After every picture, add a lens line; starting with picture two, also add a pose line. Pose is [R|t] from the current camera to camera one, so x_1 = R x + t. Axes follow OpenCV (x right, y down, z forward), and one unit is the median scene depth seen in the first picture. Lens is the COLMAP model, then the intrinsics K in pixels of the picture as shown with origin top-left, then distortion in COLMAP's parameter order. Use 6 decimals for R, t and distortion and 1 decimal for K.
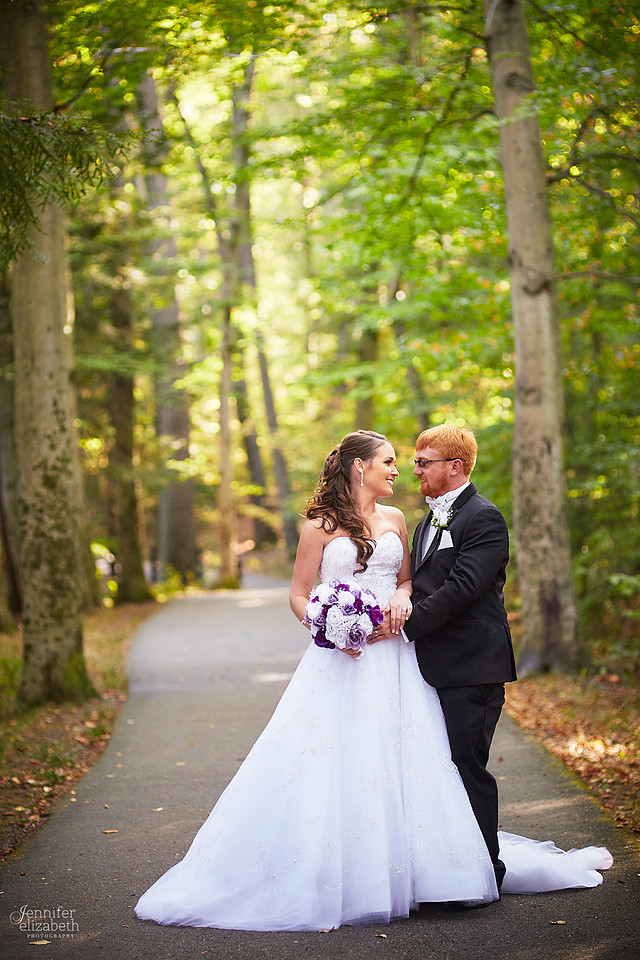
lens RADIAL K [[2315.8, 0, 320.0], [0, 2315.8, 480.0], [0, 0, 1]] dist [0.042031, -0.170719]
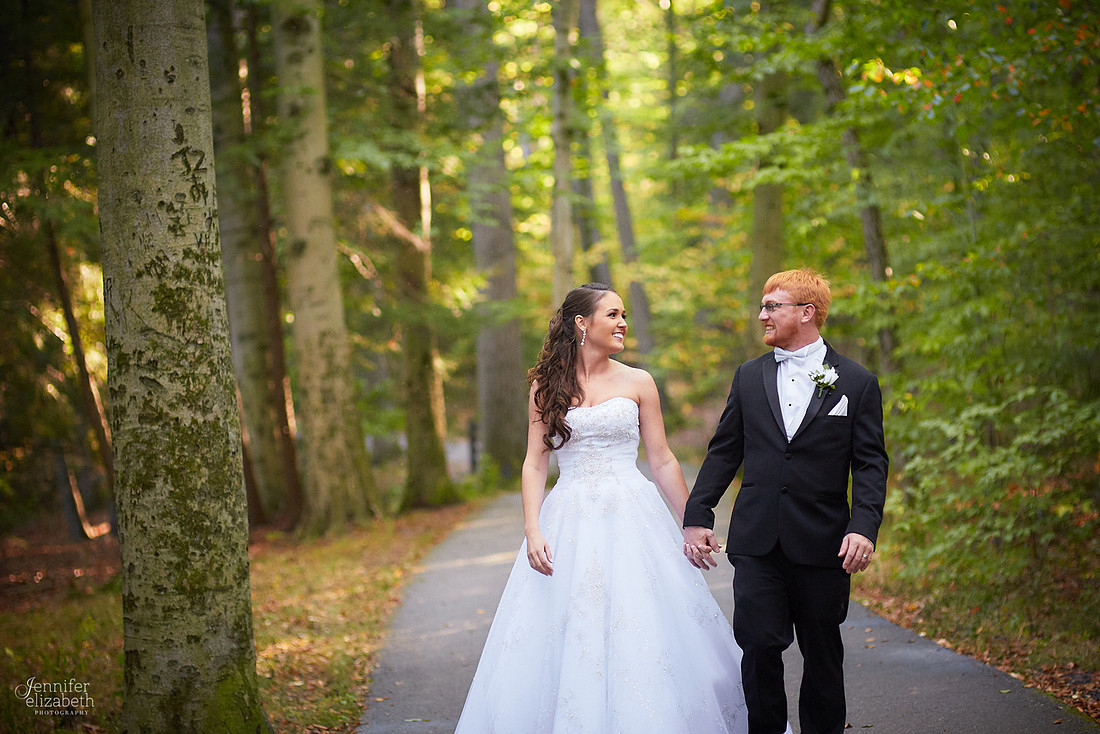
lens RADIAL K [[2653.6, 0, 550.0], [0, 2653.6, 367.0], [0, 0, 1]] dist [0.042031, -0.170719]
pose [[0.998624, -0.018627, -0.049013, -0.014254], [0.019162, 0.999762, 0.010462, 0.009609], [0.048806, -0.011386, 0.998743, 0.467834]]
